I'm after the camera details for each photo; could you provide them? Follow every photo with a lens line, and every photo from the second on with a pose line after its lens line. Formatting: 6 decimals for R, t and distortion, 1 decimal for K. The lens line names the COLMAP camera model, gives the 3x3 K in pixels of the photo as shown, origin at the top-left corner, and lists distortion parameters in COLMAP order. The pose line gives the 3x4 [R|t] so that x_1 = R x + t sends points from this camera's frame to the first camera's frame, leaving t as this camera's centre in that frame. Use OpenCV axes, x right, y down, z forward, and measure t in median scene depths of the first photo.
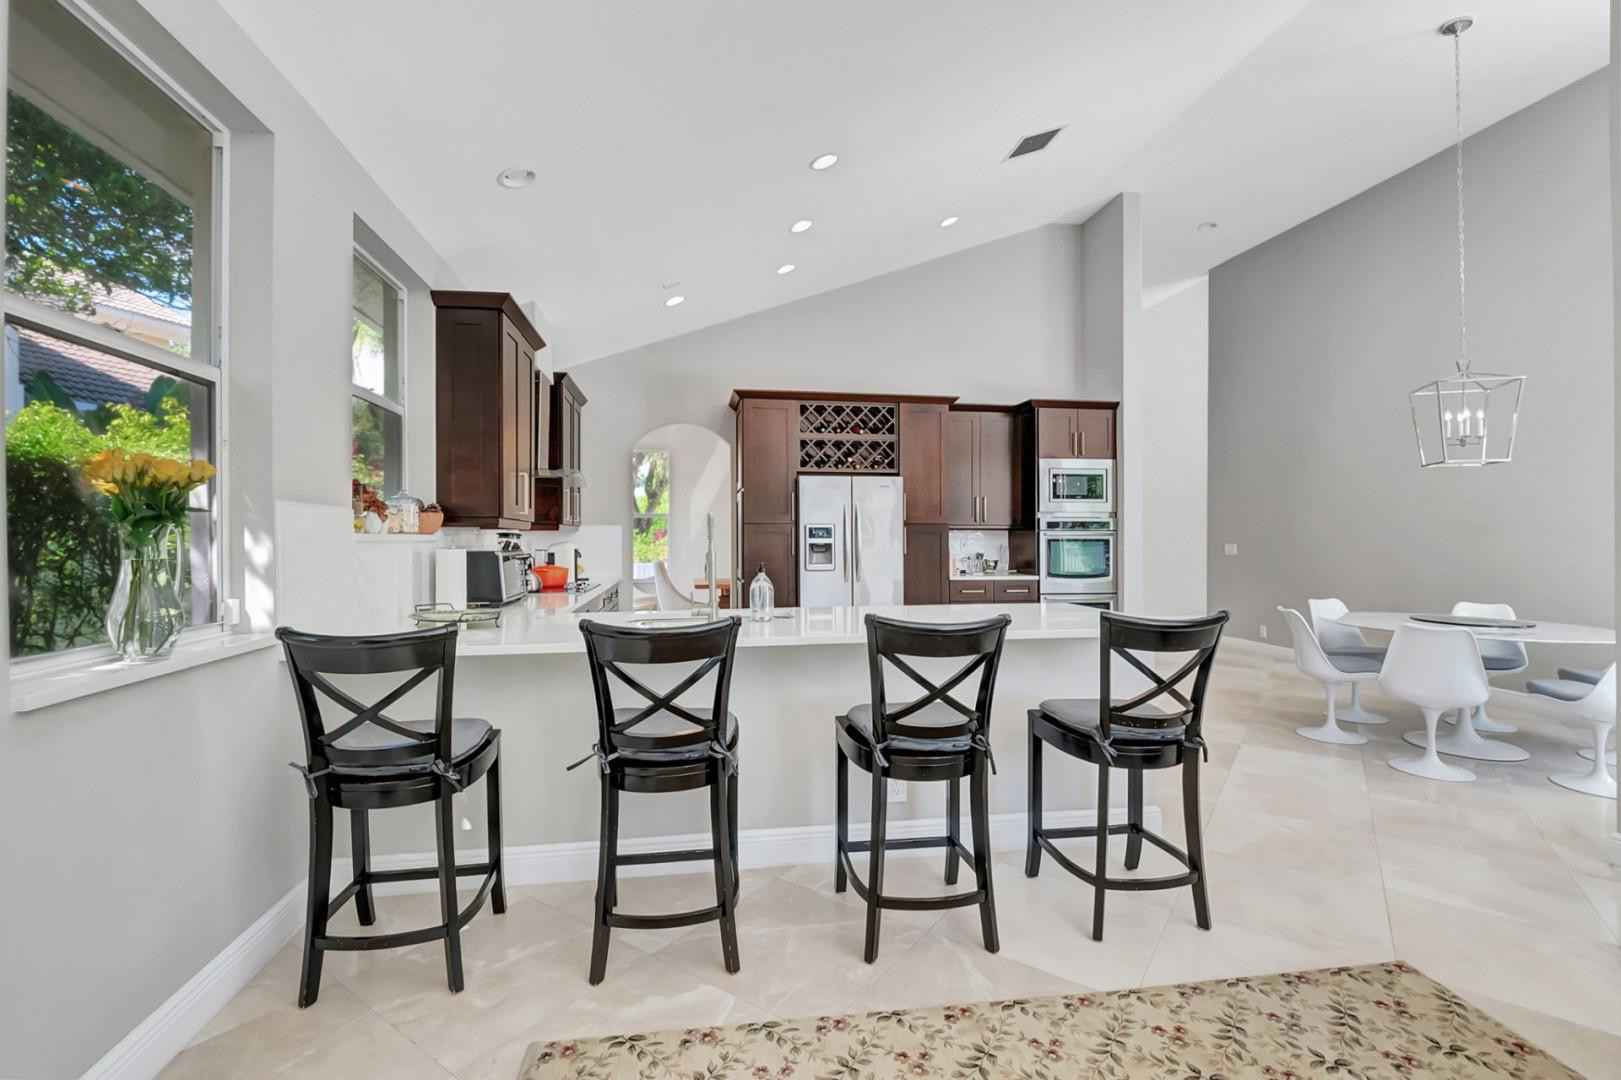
lens RADIAL K [[733.9, 0, 802.6], [0, 733.9, 532.6], [0, 0, 1]] dist [-0.003678, -0.002202]
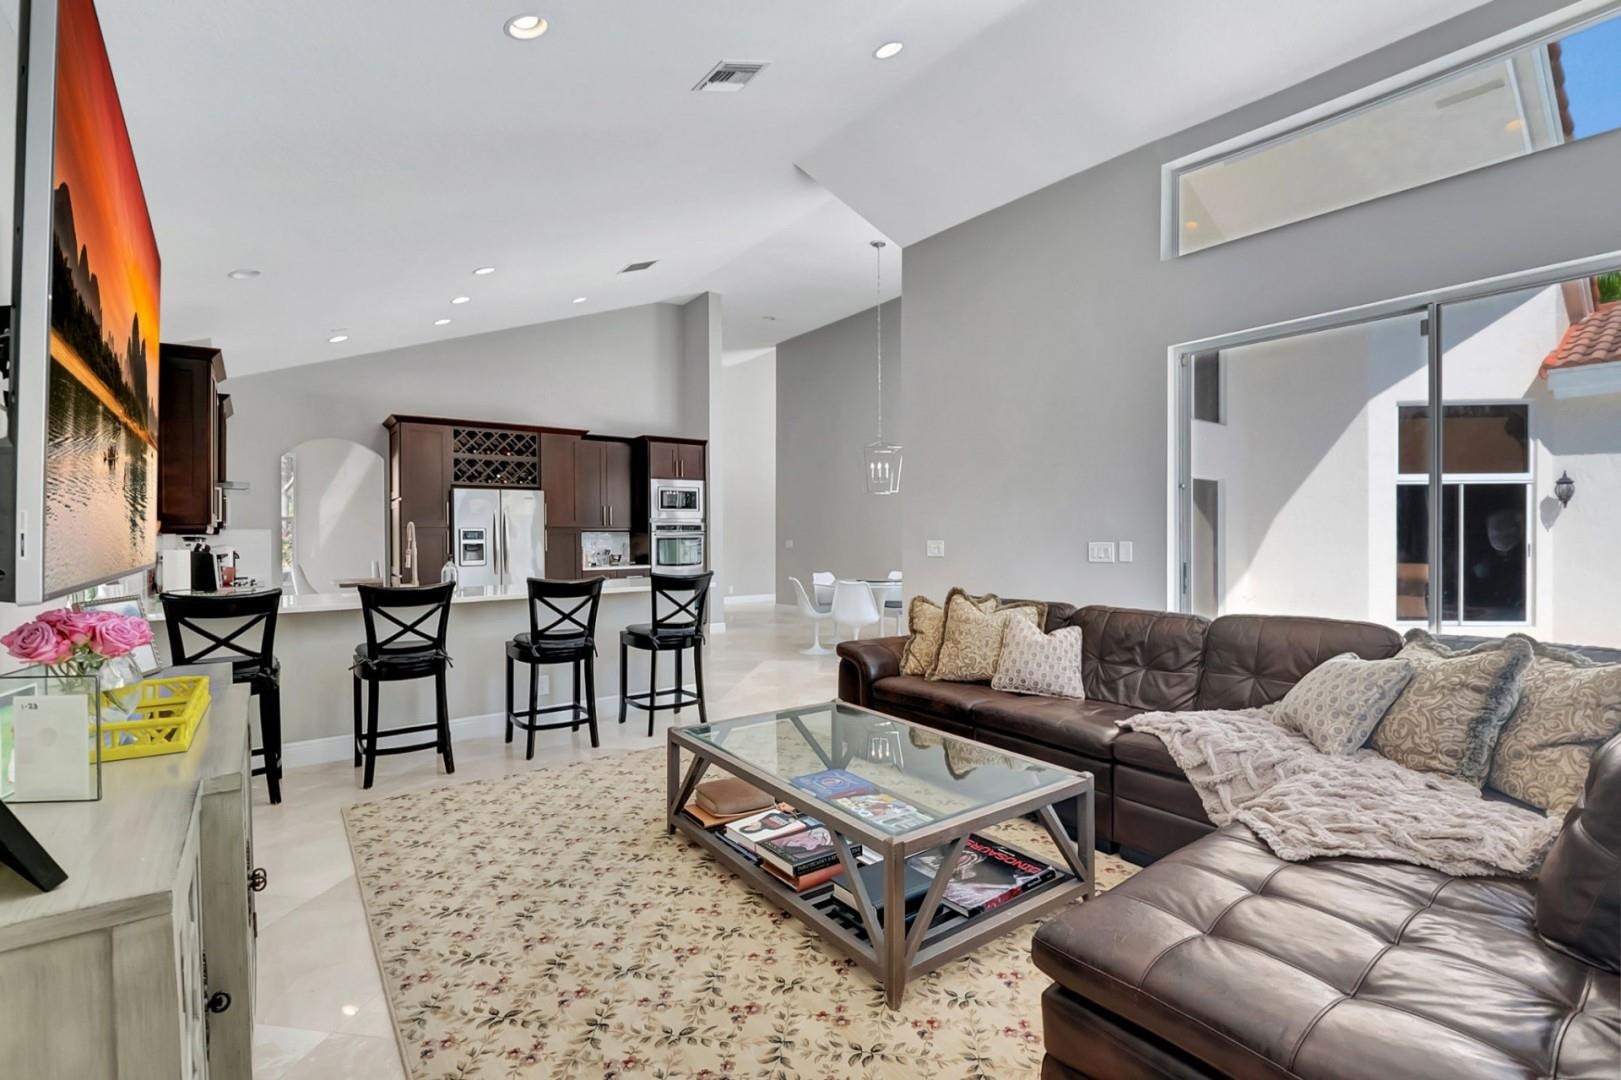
lens RADIAL K [[733.9, 0, 825.9], [0, 733.9, 524.3], [0, 0, 1]] dist [-0.003678, -0.002202]
pose [[0.874215, -0.002398, 0.485532, -0.054712], [0.008501, 0.999910, -0.010369, 0.000000], [-0.485464, 0.013192, 0.874157, -0.358384]]
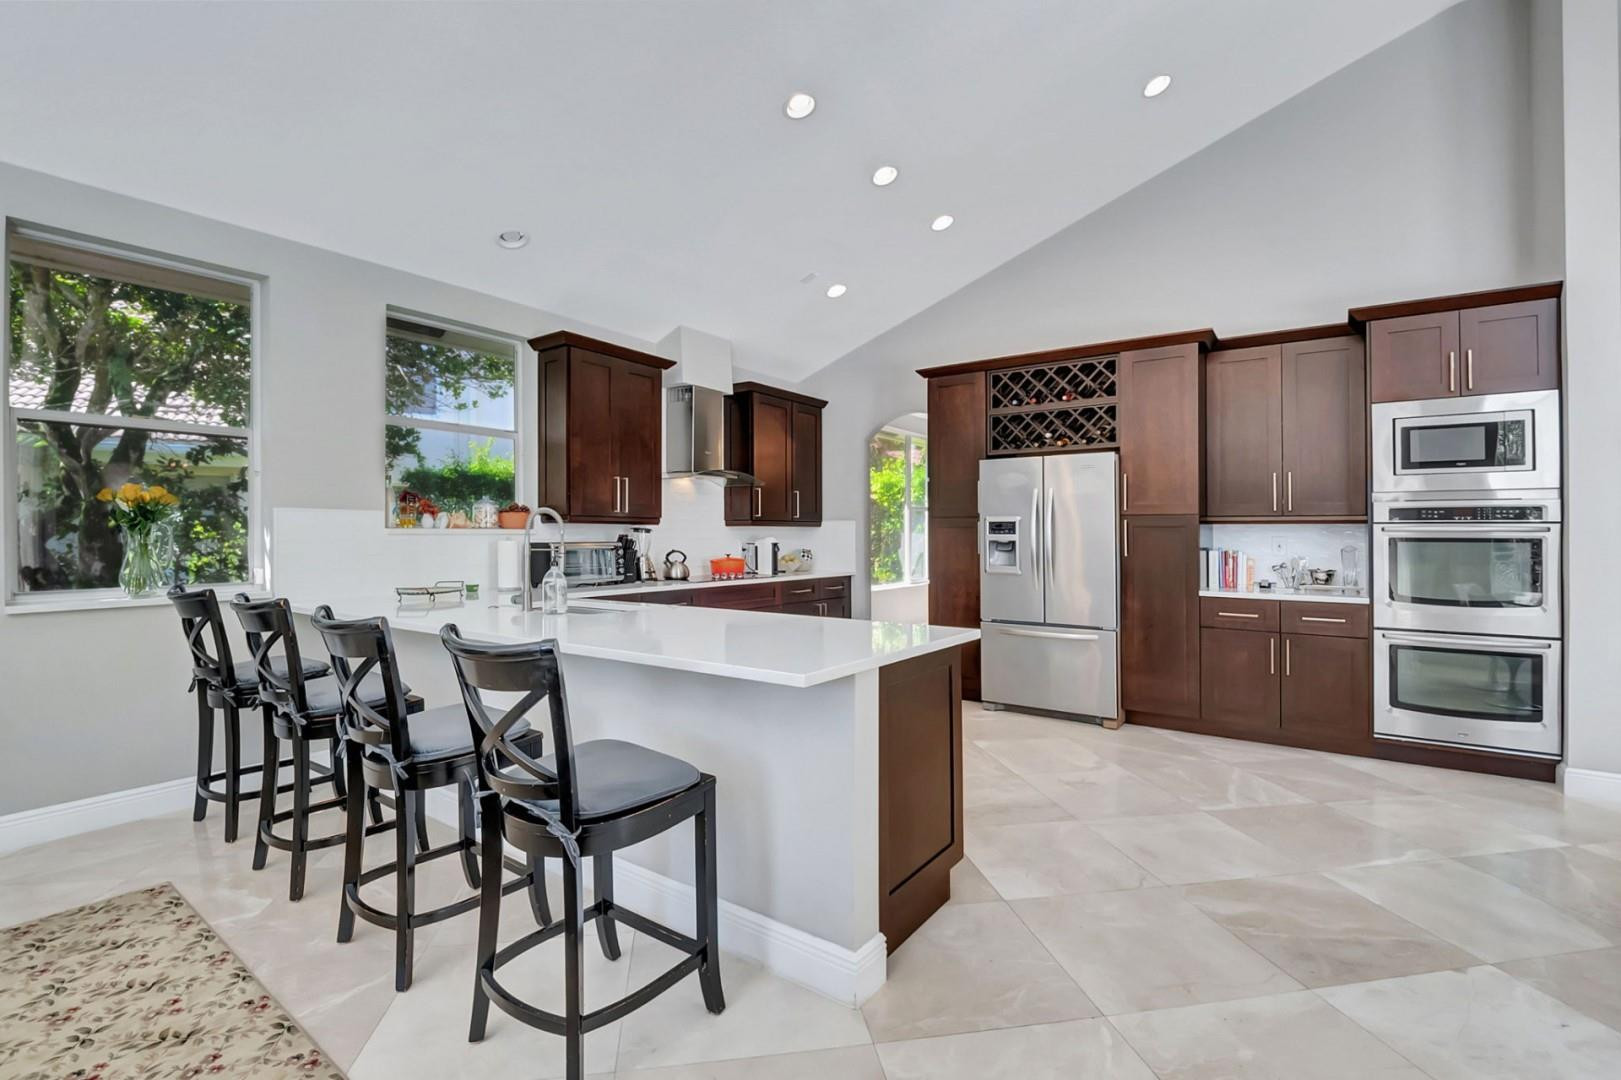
lens RADIAL K [[733.9, 0, 796.7], [0, 733.9, 535.0], [0, 0, 1]] dist [-0.003678, -0.002202]
pose [[0.706251, 0.005529, -0.707940, 0.437549], [0.001159, 0.999959, 0.008965, 0.000658], [0.707960, -0.007152, 0.706216, 0.248452]]
